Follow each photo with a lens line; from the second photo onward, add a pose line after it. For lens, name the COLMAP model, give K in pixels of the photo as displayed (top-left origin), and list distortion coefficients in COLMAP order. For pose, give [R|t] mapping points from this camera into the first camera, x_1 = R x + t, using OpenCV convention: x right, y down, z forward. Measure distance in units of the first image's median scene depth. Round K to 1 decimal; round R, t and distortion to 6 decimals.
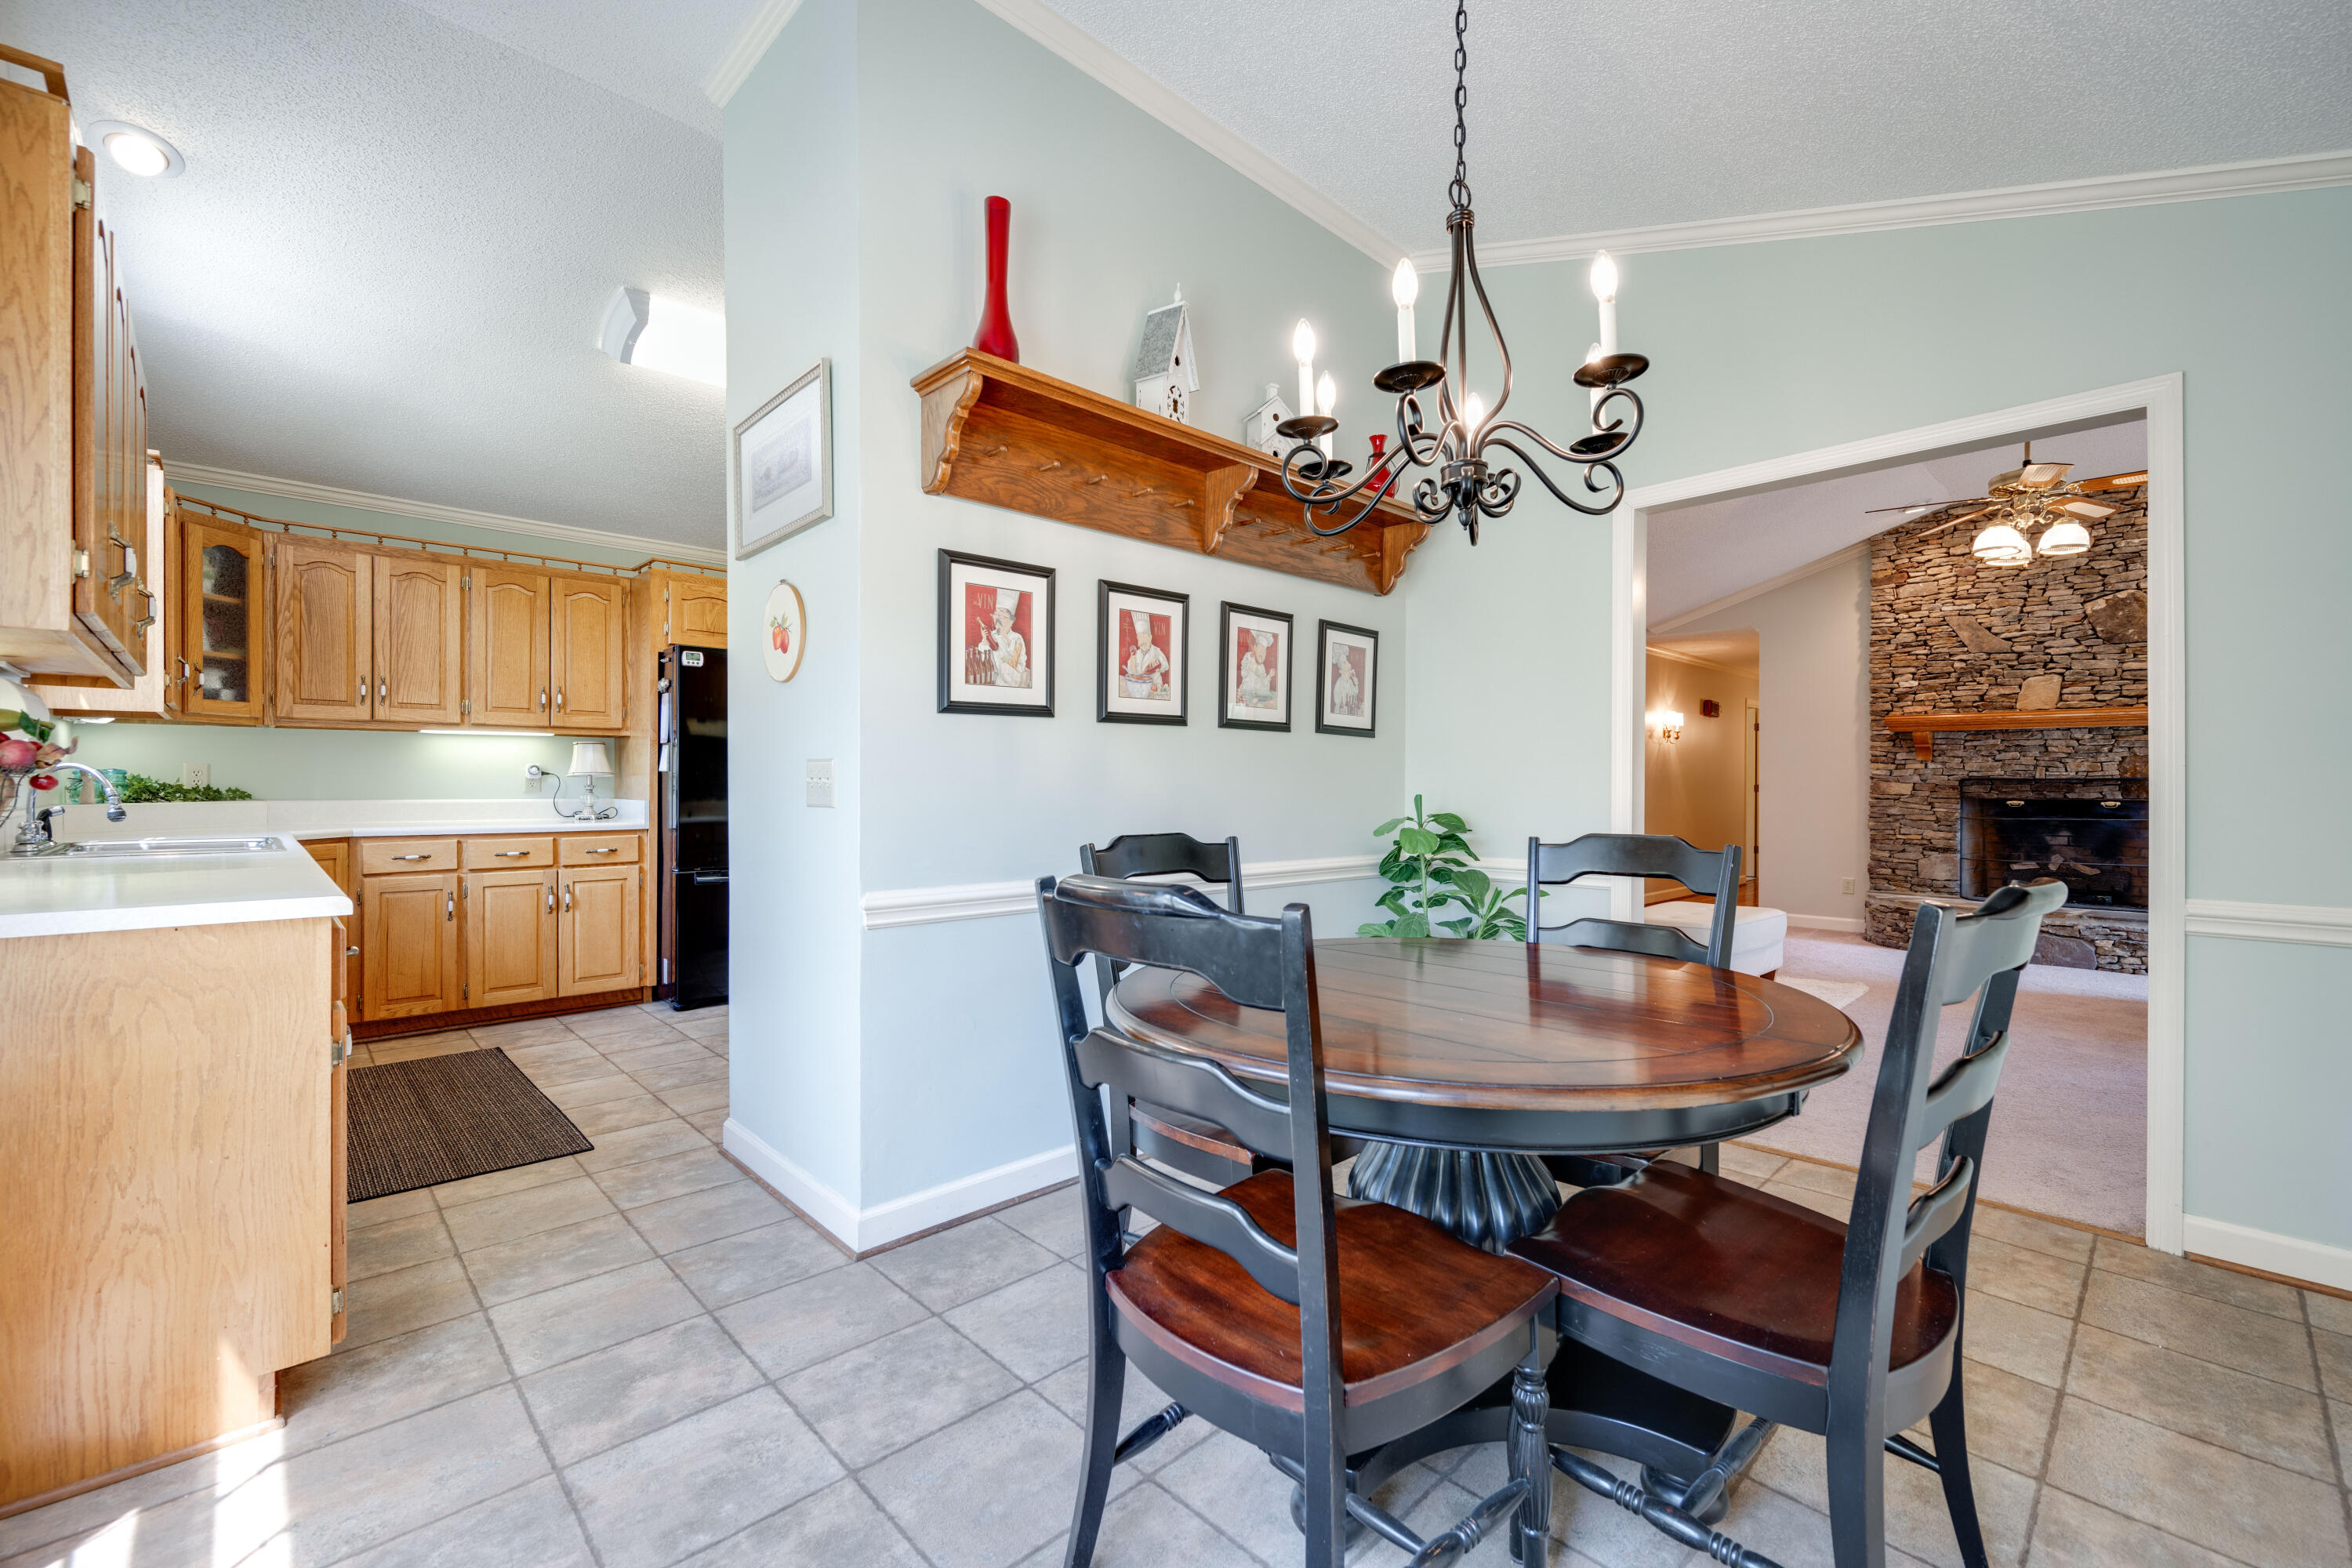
lens RADIAL K [[989.7, 0, 1171.6], [0, 989.7, 784.8], [0, 0, 1]] dist [0.003204, 0.000127]
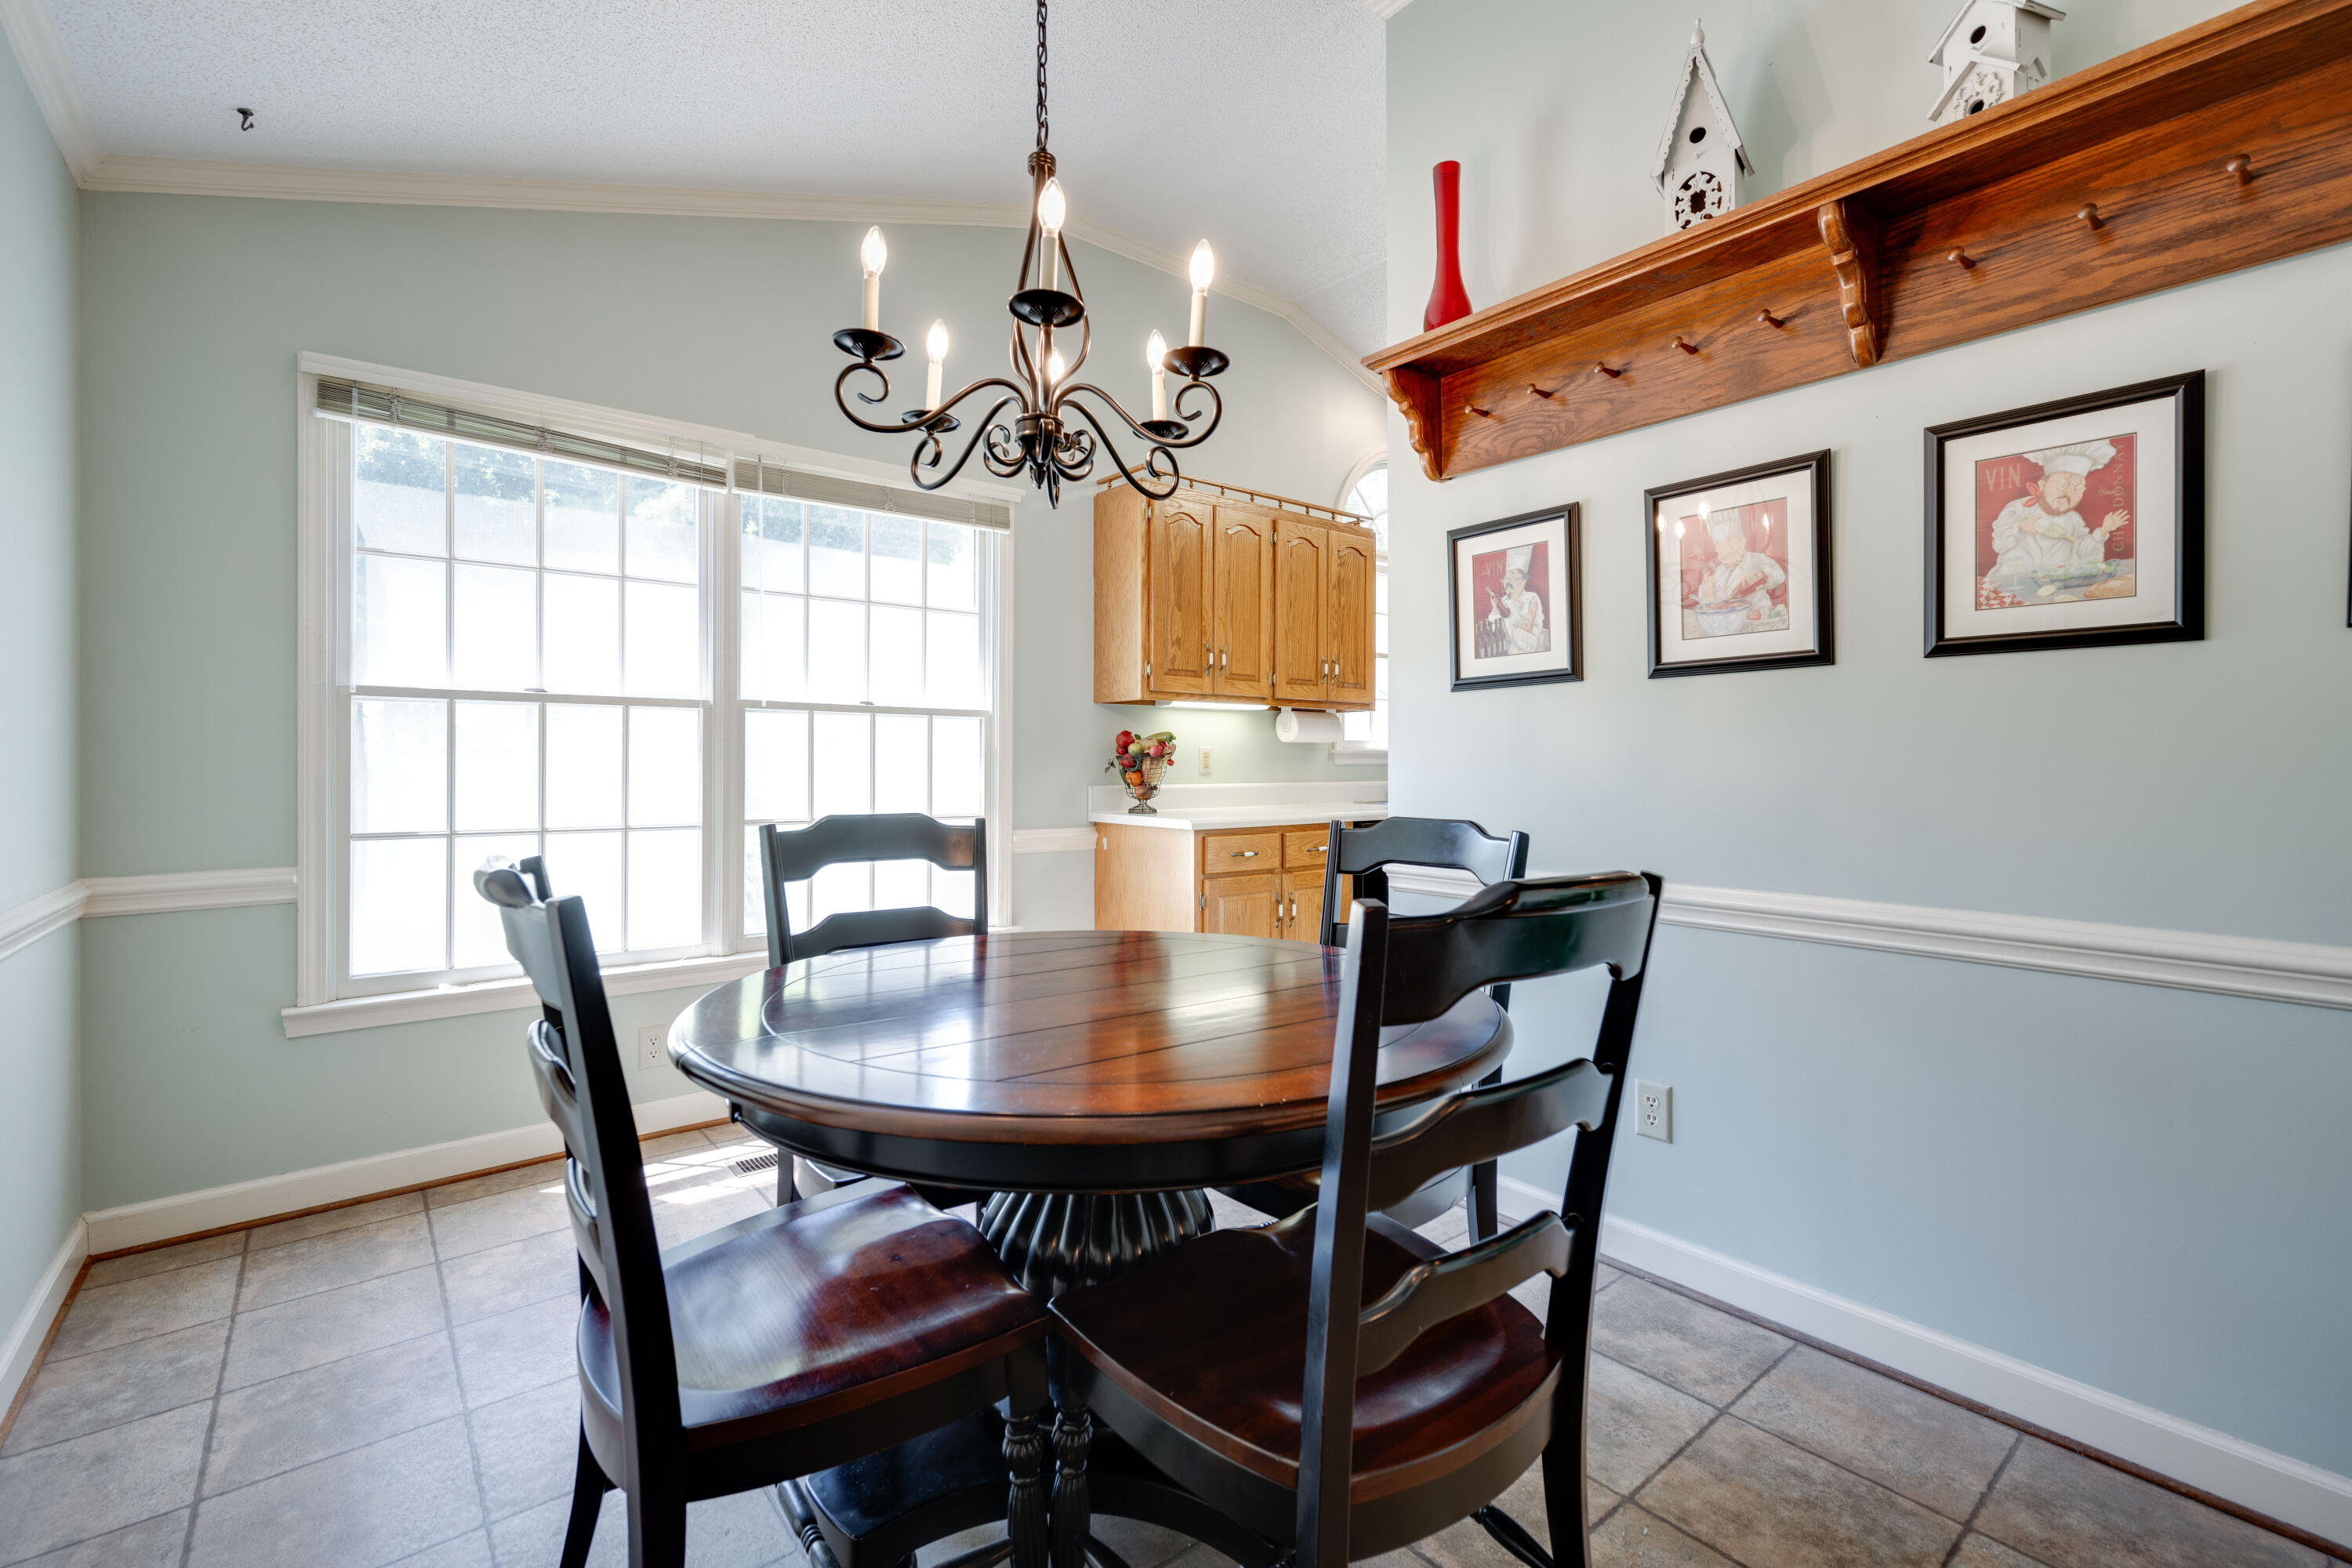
lens RADIAL K [[989.7, 0, 1165.7], [0, 989.7, 768.8], [0, 0, 1]] dist [0.003204, 0.000127]
pose [[-0.077595, 0.000679, -0.996985, 0.755776], [-0.004959, 0.999987, 0.001067, 0.006926], [0.996973, 0.005027, -0.077590, 0.735947]]
